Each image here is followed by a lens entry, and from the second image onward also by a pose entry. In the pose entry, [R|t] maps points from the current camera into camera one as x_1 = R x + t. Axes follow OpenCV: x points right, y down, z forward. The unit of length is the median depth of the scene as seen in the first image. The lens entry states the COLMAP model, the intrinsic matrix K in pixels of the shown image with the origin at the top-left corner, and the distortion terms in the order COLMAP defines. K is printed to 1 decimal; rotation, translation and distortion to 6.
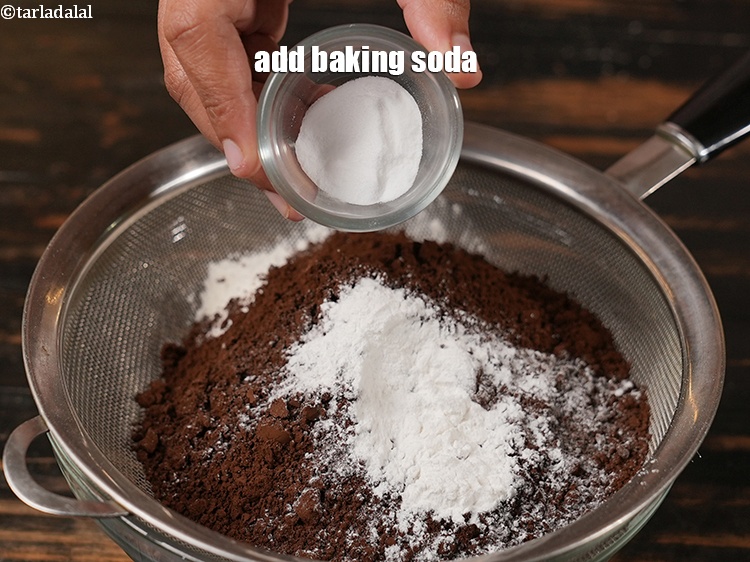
lens RADIAL K [[1758.8, 0, 375.0], [0, 1758.8, 281.0], [0, 0, 1]] dist [0.057030, 0.016293]
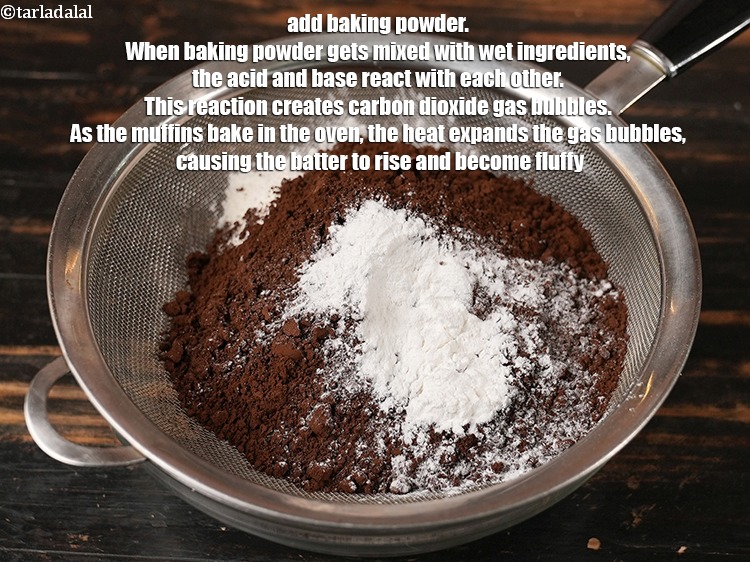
lens RADIAL K [[1221.7, 0, 419.4], [0, 1221.7, 277.0], [0, 0, 1]] dist [-0.039708, -0.091997]
pose [[0.999460, -0.016251, 0.028566, 0.002984], [0.011527, 0.987311, 0.158382, -0.074384], [-0.030777, -0.157967, 0.986965, 0.254896]]
